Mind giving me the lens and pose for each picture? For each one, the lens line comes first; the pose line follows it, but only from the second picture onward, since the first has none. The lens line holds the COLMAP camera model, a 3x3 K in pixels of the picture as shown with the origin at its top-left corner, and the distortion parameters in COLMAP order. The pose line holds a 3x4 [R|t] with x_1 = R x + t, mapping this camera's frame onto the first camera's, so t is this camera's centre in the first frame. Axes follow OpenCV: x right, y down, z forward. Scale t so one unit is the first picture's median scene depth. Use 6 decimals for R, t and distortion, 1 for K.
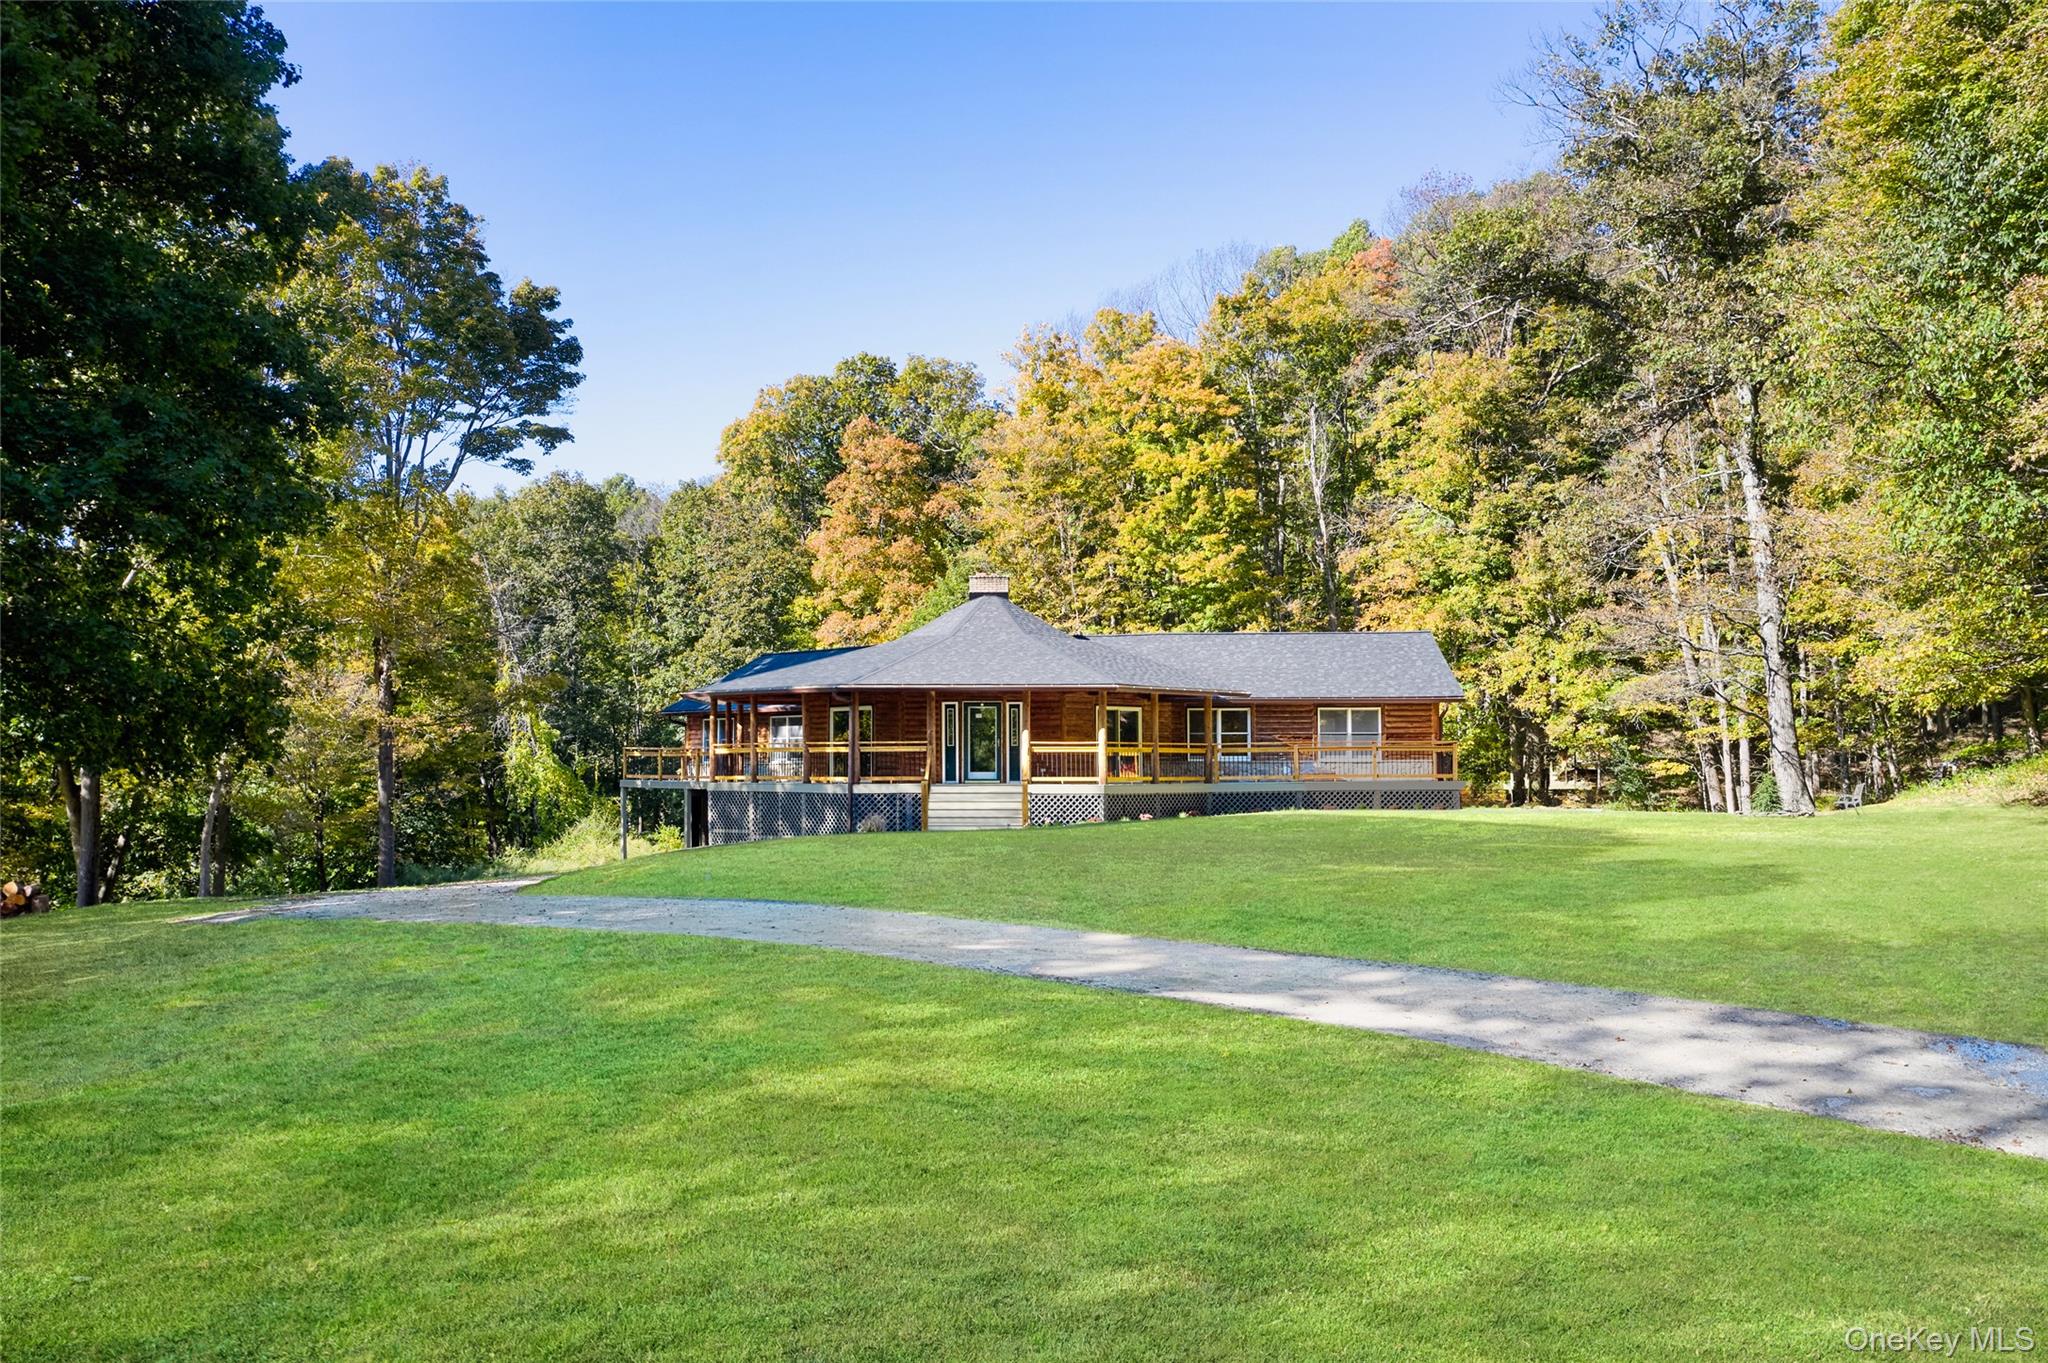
lens RADIAL K [[1030.8, 0, 1042.0], [0, 1030.8, 670.8], [0, 0, 1]] dist [0.000078, -0.000338]
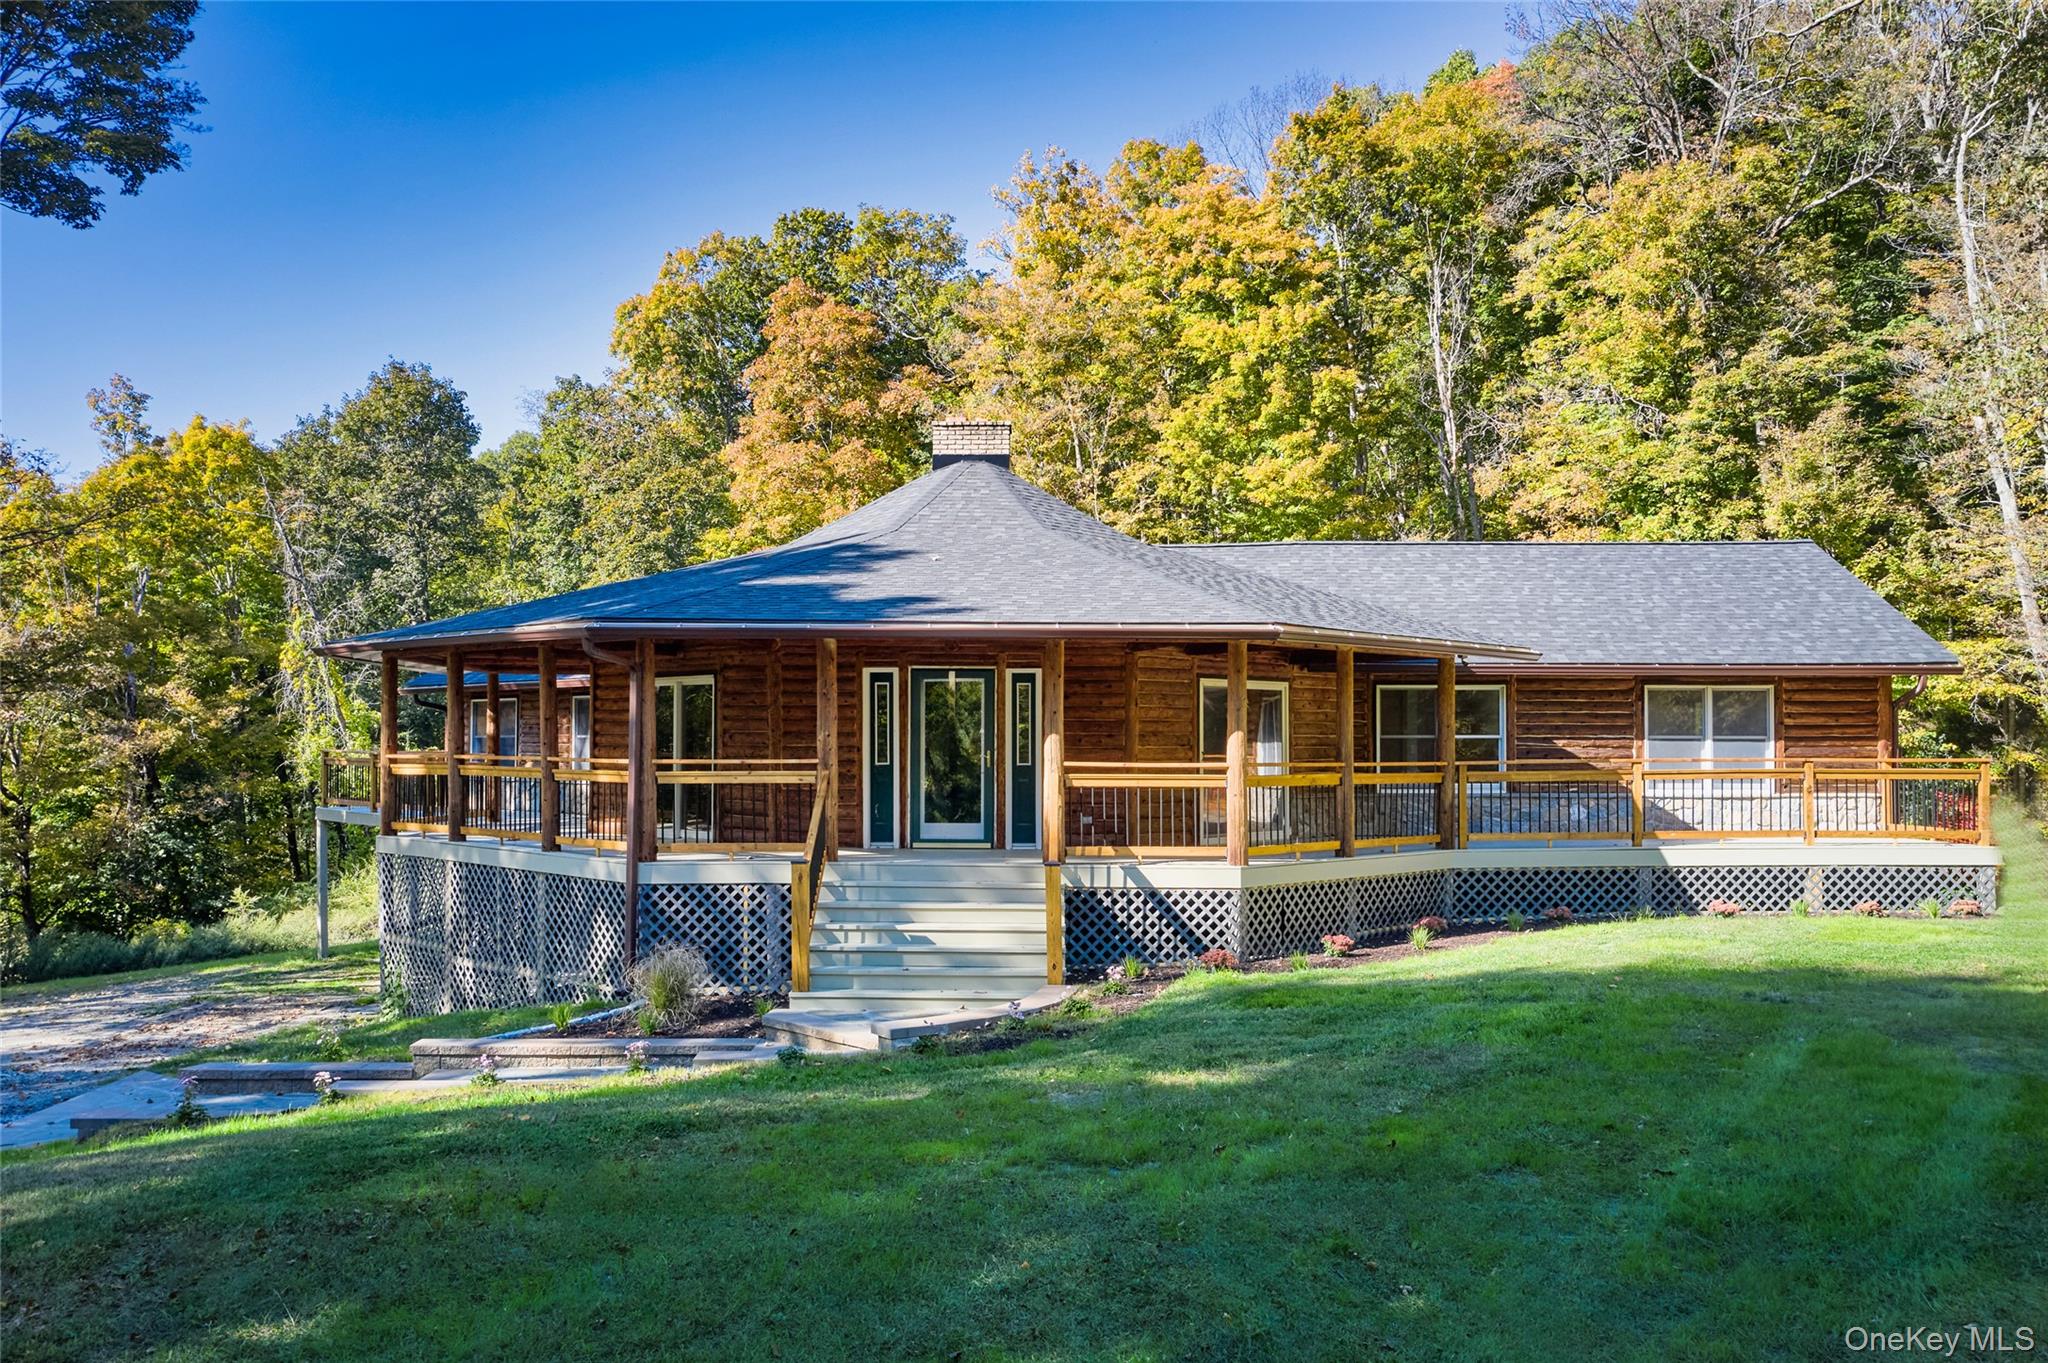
lens RADIAL K [[1119.6, 0, 1024.0], [0, 1119.6, 681.5], [0, 0, 1]] dist [-0.019016, -0.000443]
pose [[0.999951, 0.005479, -0.008238, -0.011135], [-0.005210, 0.999466, 0.032258, 0.010021], [0.008410, -0.032213, 0.999446, 0.253481]]
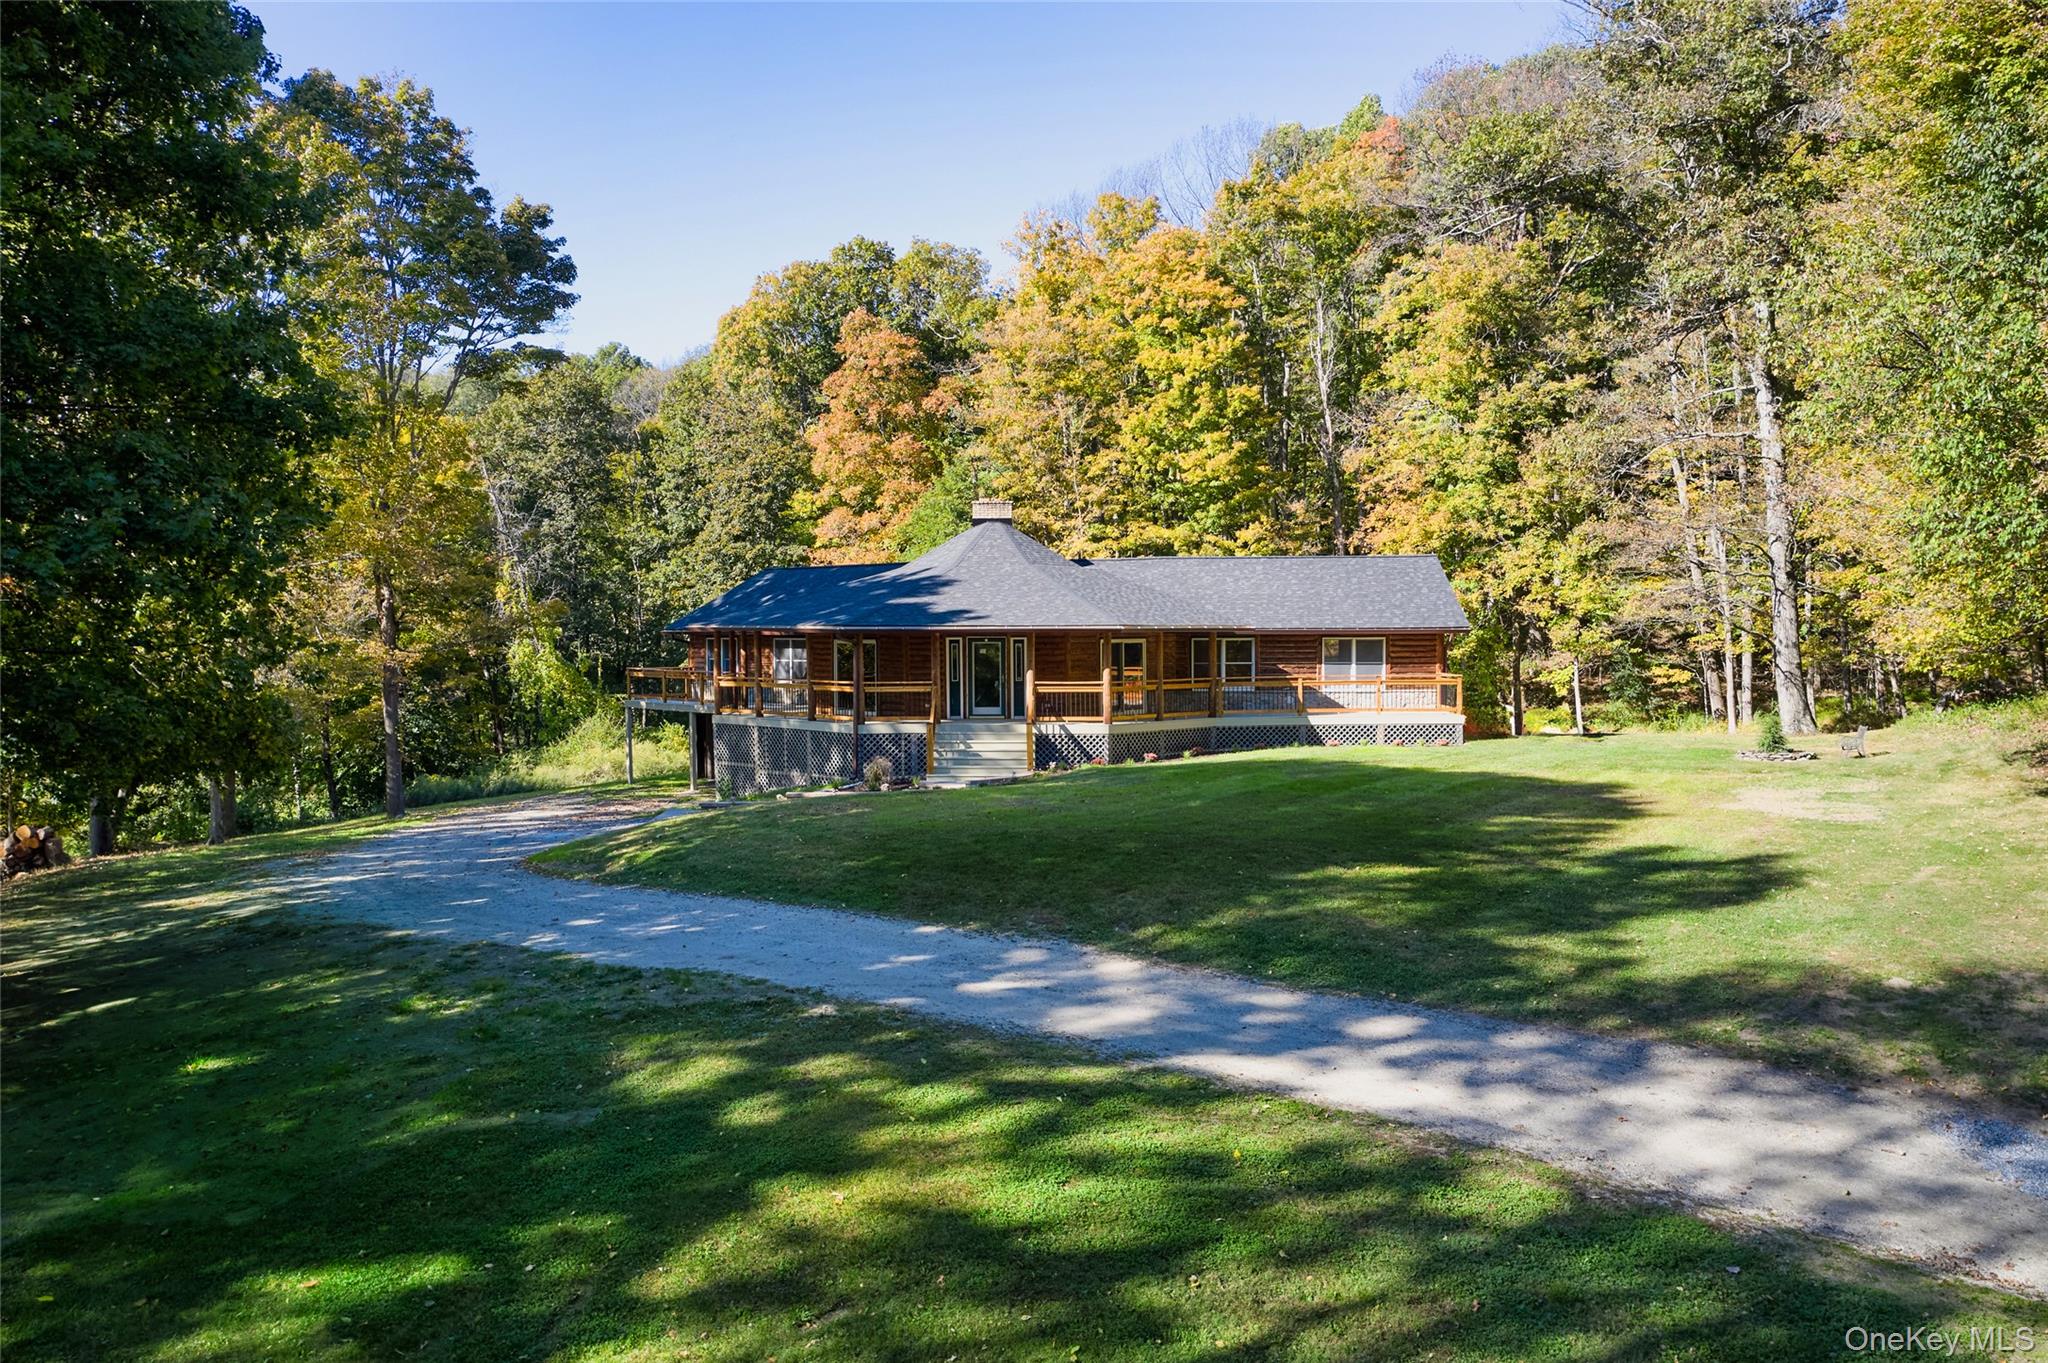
lens RADIAL K [[1033.1, 0, 1041.9], [0, 1033.1, 595.4], [0, 0, 1]] dist [0.000863, -0.000230]
pose [[1.000000, -0.000460, -0.000383, -0.001881], [0.000481, 0.998463, 0.055413, -0.032548], [0.000357, -0.055413, 0.998463, 0.001518]]
